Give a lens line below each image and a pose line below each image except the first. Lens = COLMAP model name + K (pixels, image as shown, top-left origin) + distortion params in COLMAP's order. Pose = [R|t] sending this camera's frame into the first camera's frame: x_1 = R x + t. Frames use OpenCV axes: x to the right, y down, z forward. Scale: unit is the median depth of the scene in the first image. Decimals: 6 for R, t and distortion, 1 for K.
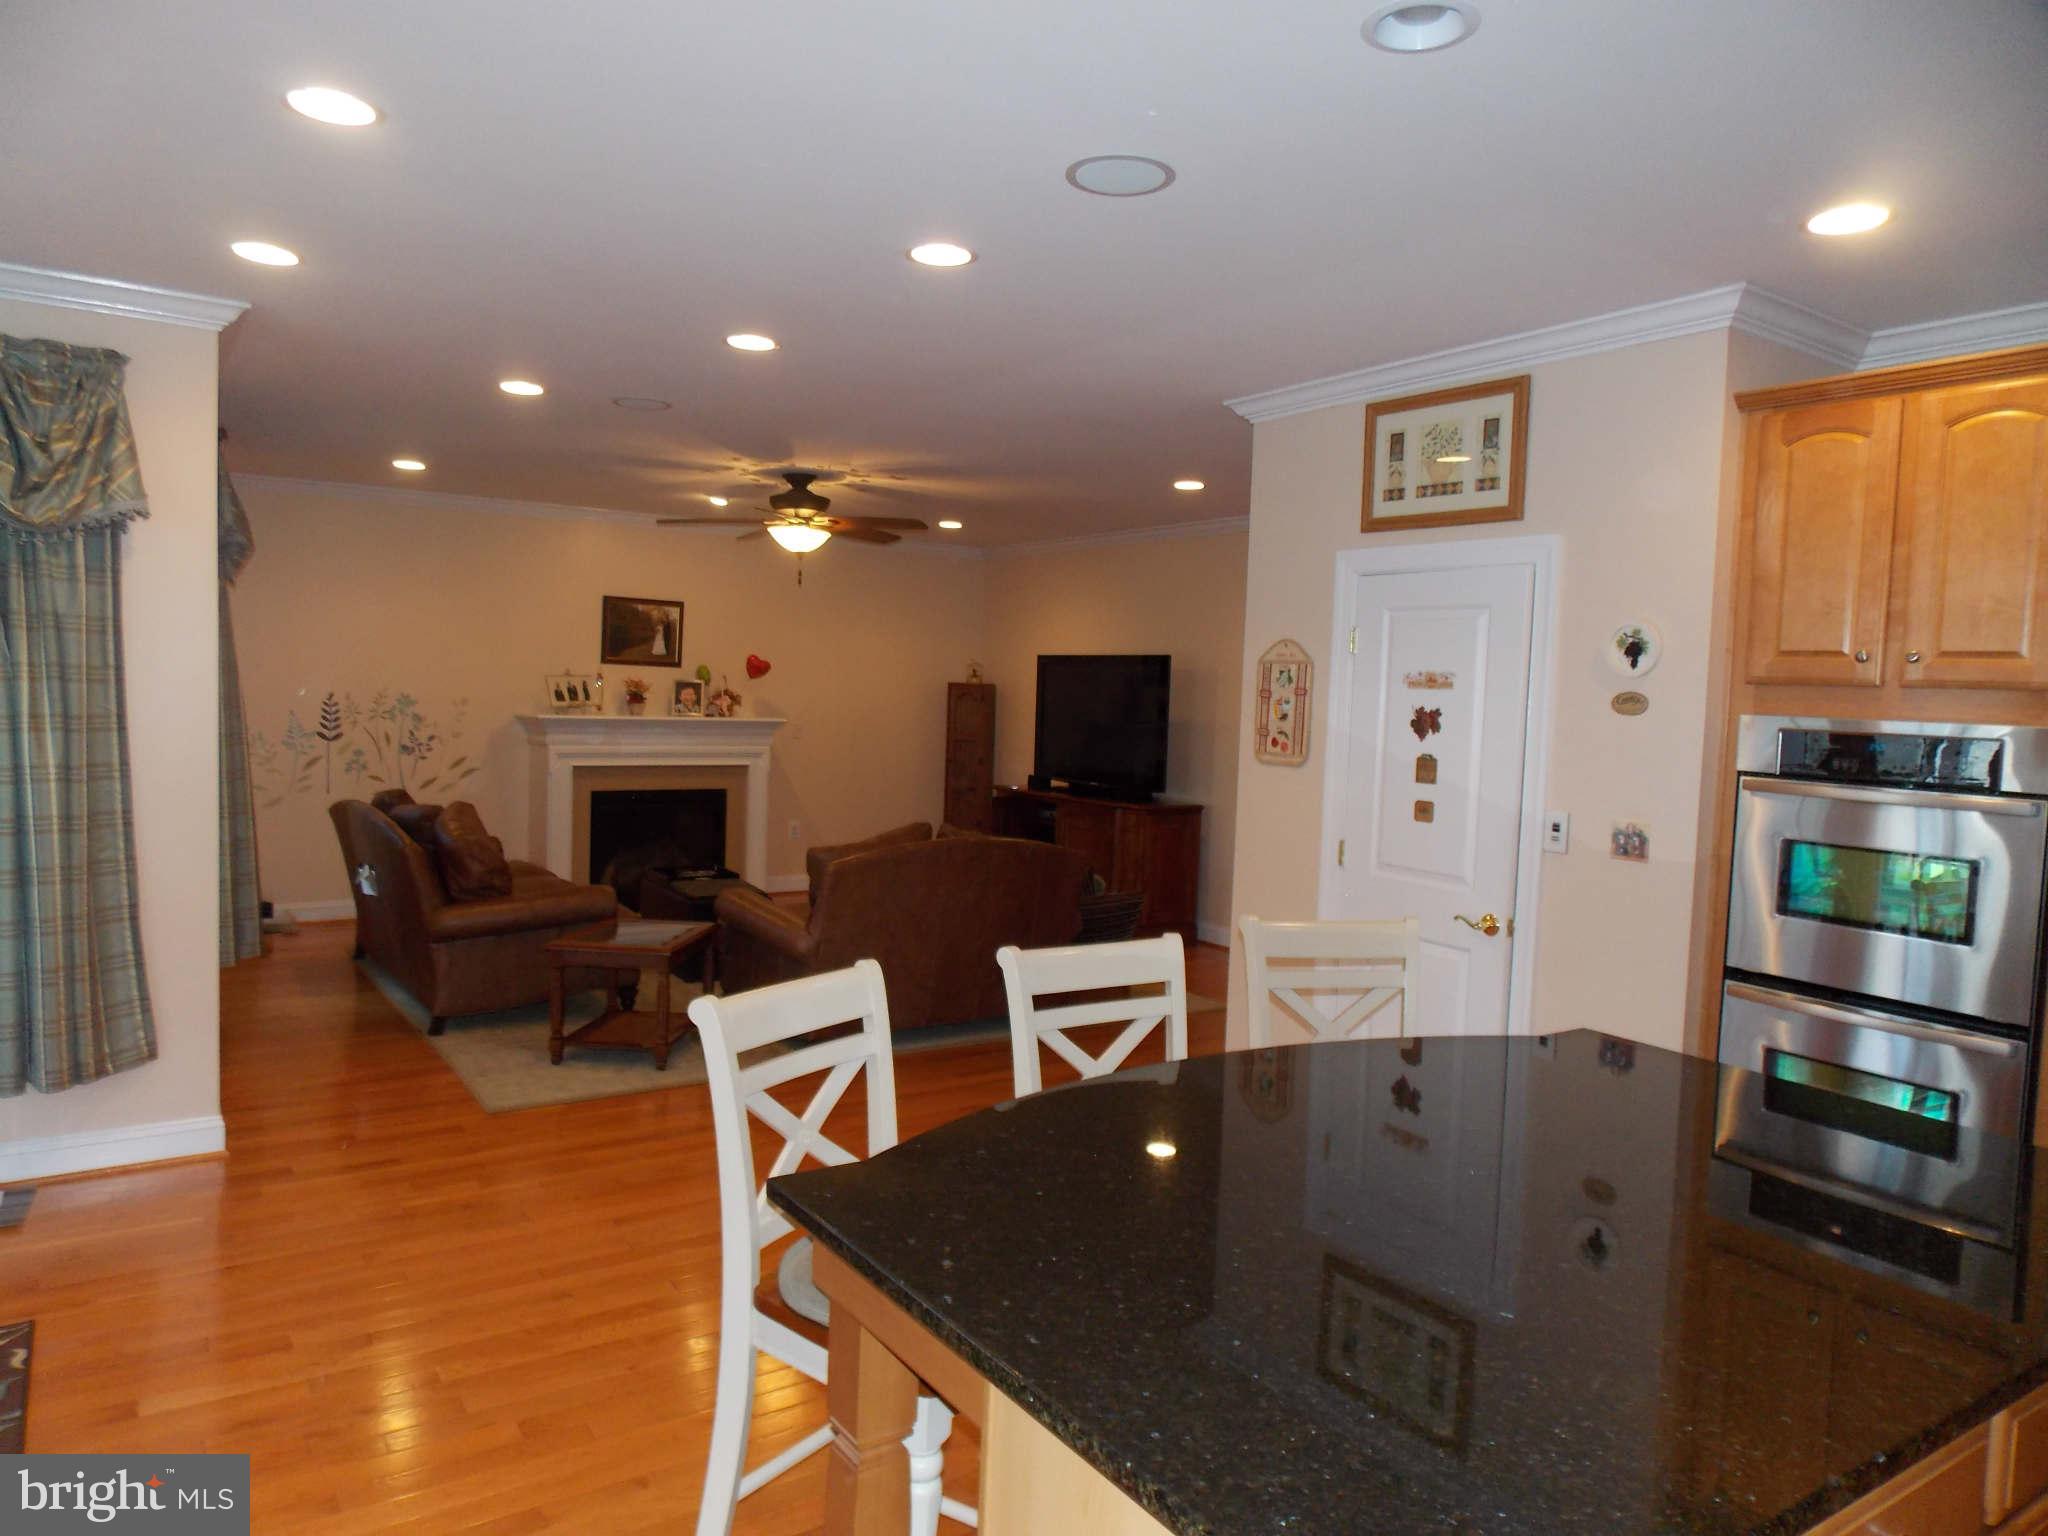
lens RADIAL K [[1363.8, 0, 1028.6], [0, 1363.8, 758.1], [0, 0, 1]] dist [-0.000240, 0.000842]
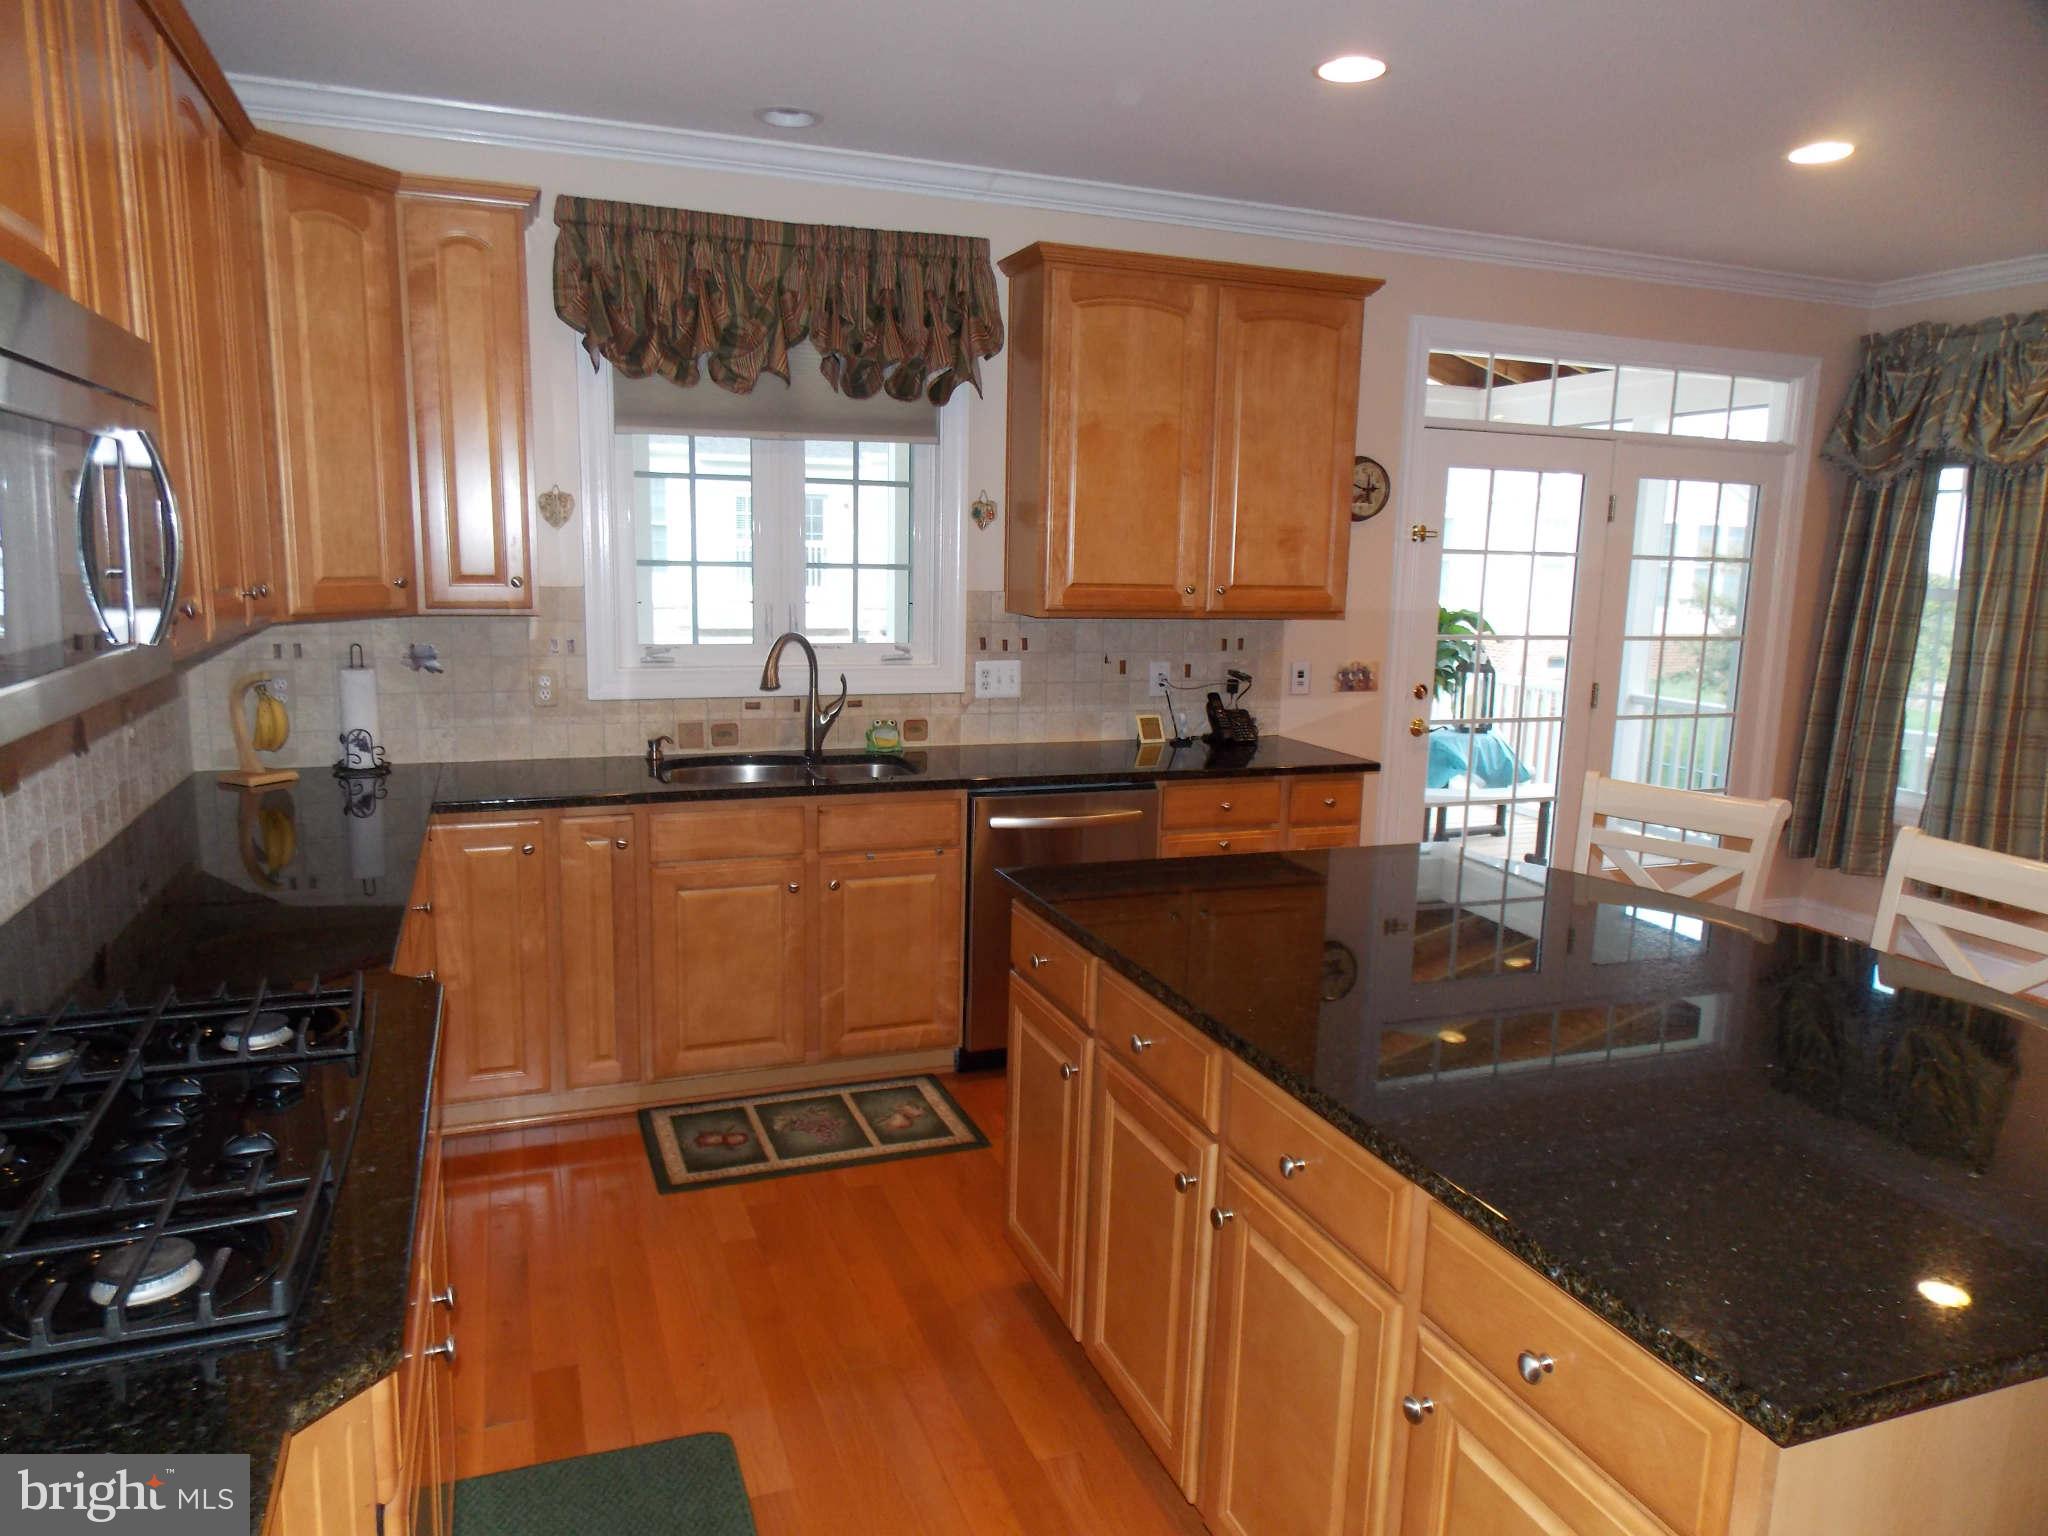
lens RADIAL K [[1363.8, 0, 1028.6], [0, 1363.8, 758.1], [0, 0, 1]] dist [-0.000240, 0.000842]
pose [[-0.223841, 0.111442, -0.968234, 0.717231], [-0.084825, 0.987444, 0.133263, 0.010377], [0.970927, 0.111960, -0.211577, 0.394808]]
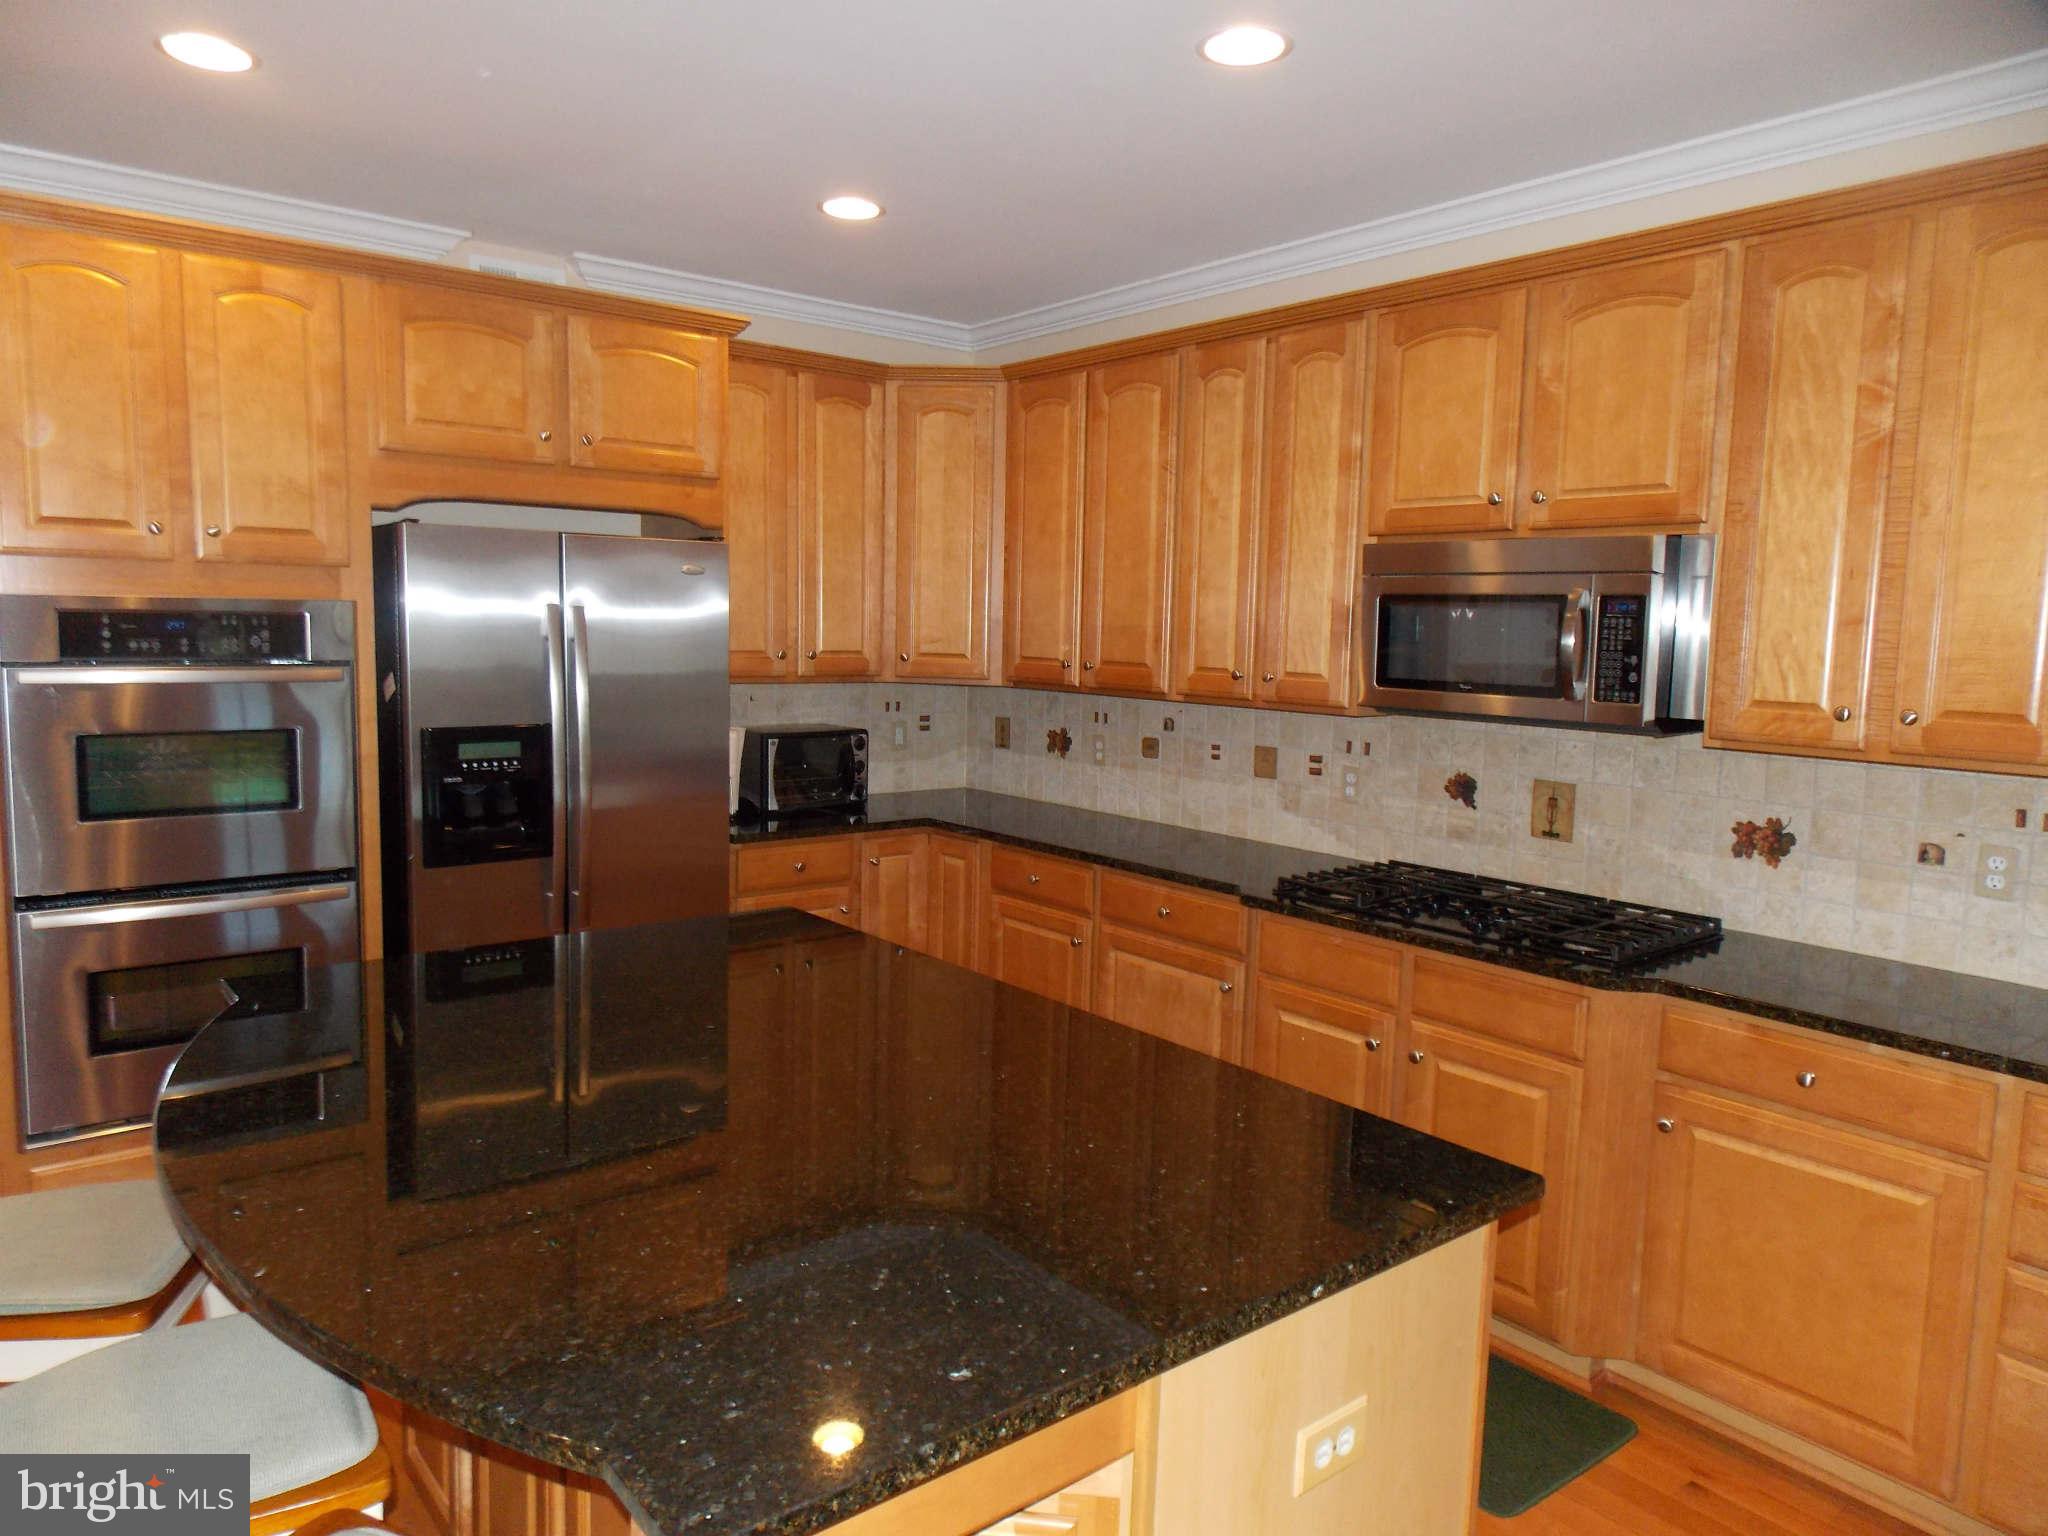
lens RADIAL K [[1363.8, 0, 1028.6], [0, 1363.8, 758.1], [0, 0, 1]] dist [-0.000240, 0.000842]
pose [[-0.082641, -0.145615, 0.985884, -0.301189], [0.025643, 0.988629, 0.148170, -0.033541], [-0.996249, 0.037526, -0.077968, 0.391015]]
